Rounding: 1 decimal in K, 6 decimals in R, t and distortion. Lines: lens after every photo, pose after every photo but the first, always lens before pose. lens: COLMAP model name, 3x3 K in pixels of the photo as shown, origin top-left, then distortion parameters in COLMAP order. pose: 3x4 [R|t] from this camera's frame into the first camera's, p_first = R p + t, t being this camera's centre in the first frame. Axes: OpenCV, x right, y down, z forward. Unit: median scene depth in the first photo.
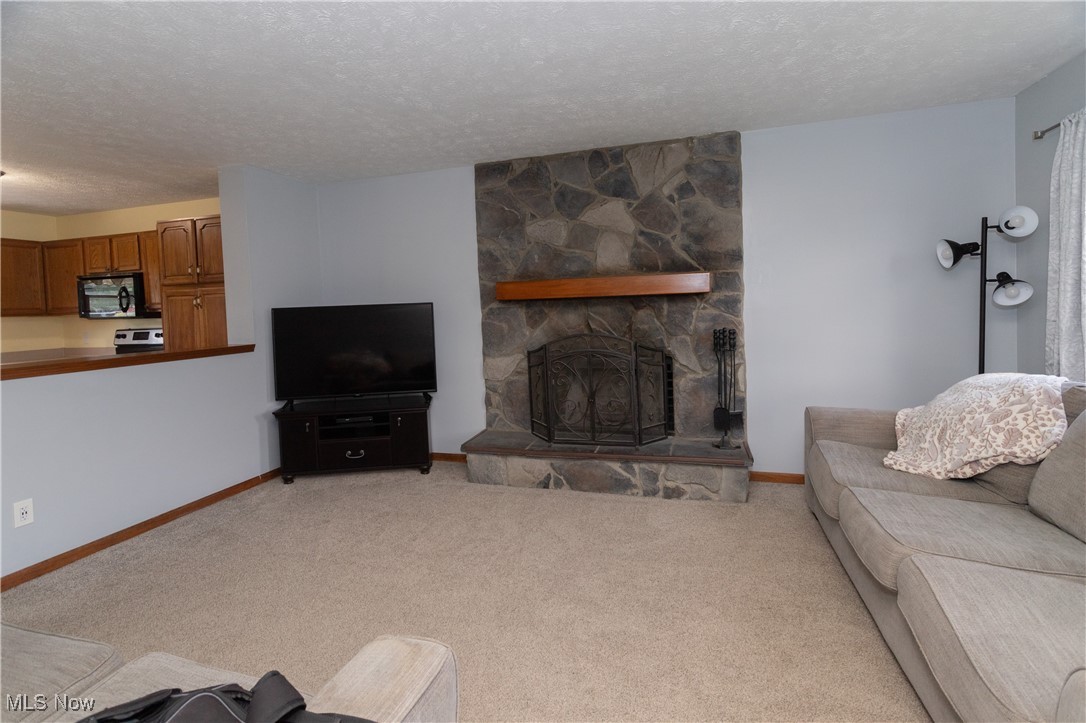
lens RADIAL K [[527.9, 0, 516.2], [0, 527.9, 322.5], [0, 0, 1]] dist [-0.001655, 0.000280]
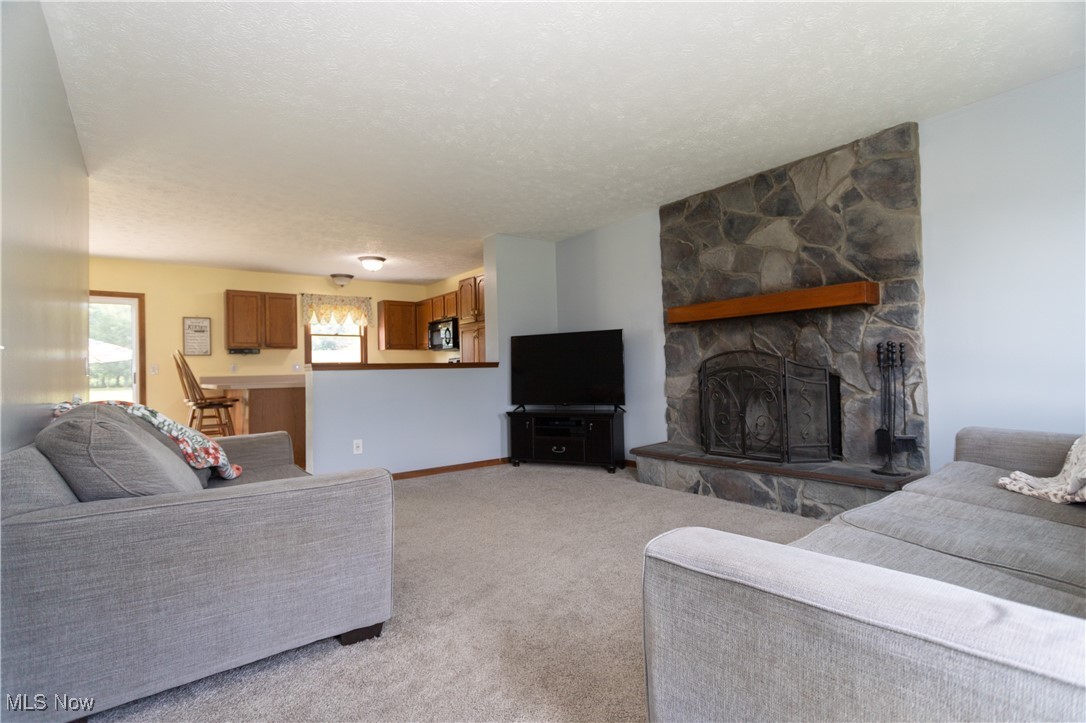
lens RADIAL K [[509.4, 0, 543.0], [0, 509.4, 361.5], [0, 0, 1]] dist [0.002268, 0.000429]
pose [[0.832335, 0.005719, -0.554244, 0.355838], [-0.023900, 0.999387, -0.025580, 0.074621], [0.553758, 0.034538, 0.831961, -0.047170]]
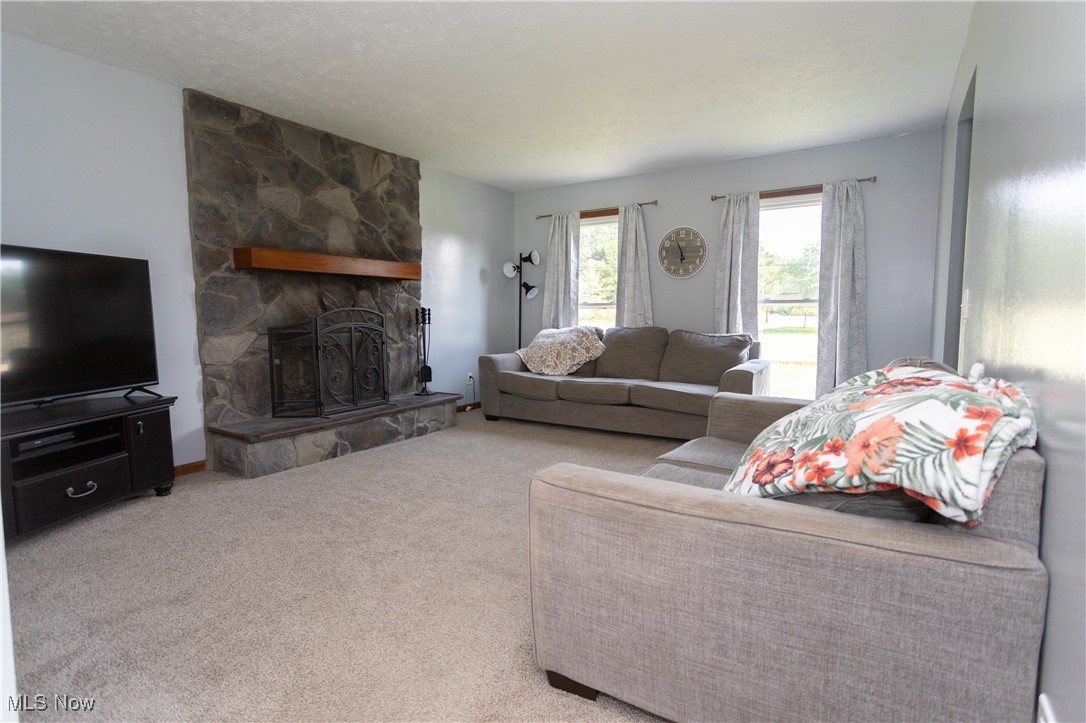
lens RADIAL K [[549.1, 0, 543.0], [0, 549.1, 361.5], [0, 0, 1]] dist [-0.000774, 0.000101]
pose [[0.249916, -0.049064, 0.967024, -0.824376], [0.022000, 0.998745, 0.044988, 0.085103], [-0.968018, 0.010031, 0.250682, 0.323607]]
